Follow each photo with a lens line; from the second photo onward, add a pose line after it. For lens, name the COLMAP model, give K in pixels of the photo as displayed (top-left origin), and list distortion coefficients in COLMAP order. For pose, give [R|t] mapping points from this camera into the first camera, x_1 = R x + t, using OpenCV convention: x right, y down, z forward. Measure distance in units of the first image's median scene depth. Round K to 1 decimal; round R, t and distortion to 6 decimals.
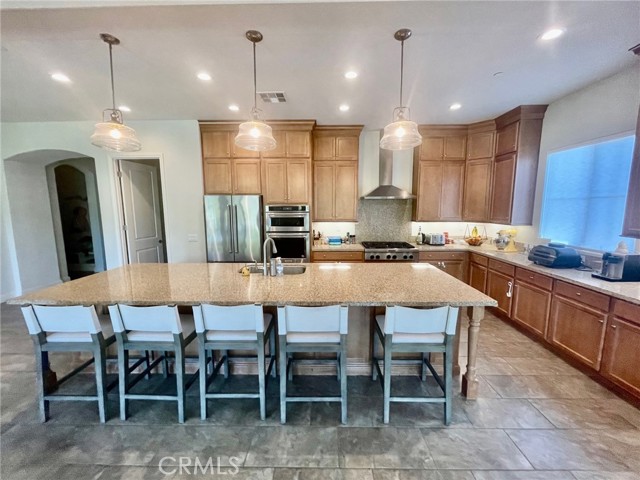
lens RADIAL K [[256.8, 0, 320.0], [0, 256.8, 240.0], [0, 0, 1]] dist [-0.003181, -0.000578]
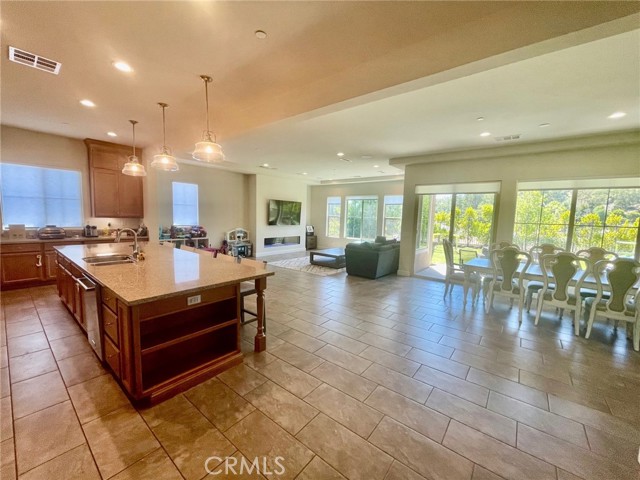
lens RADIAL K [[256.8, 0, 320.0], [0, 256.8, 240.0], [0, 0, 1]] dist [-0.003181, -0.000578]
pose [[-0.788887, -0.081296, 0.609138, -1.058449], [0.048276, 0.979950, 0.193306, -0.092810], [-0.612640, 0.181903, -0.769145, 0.883838]]
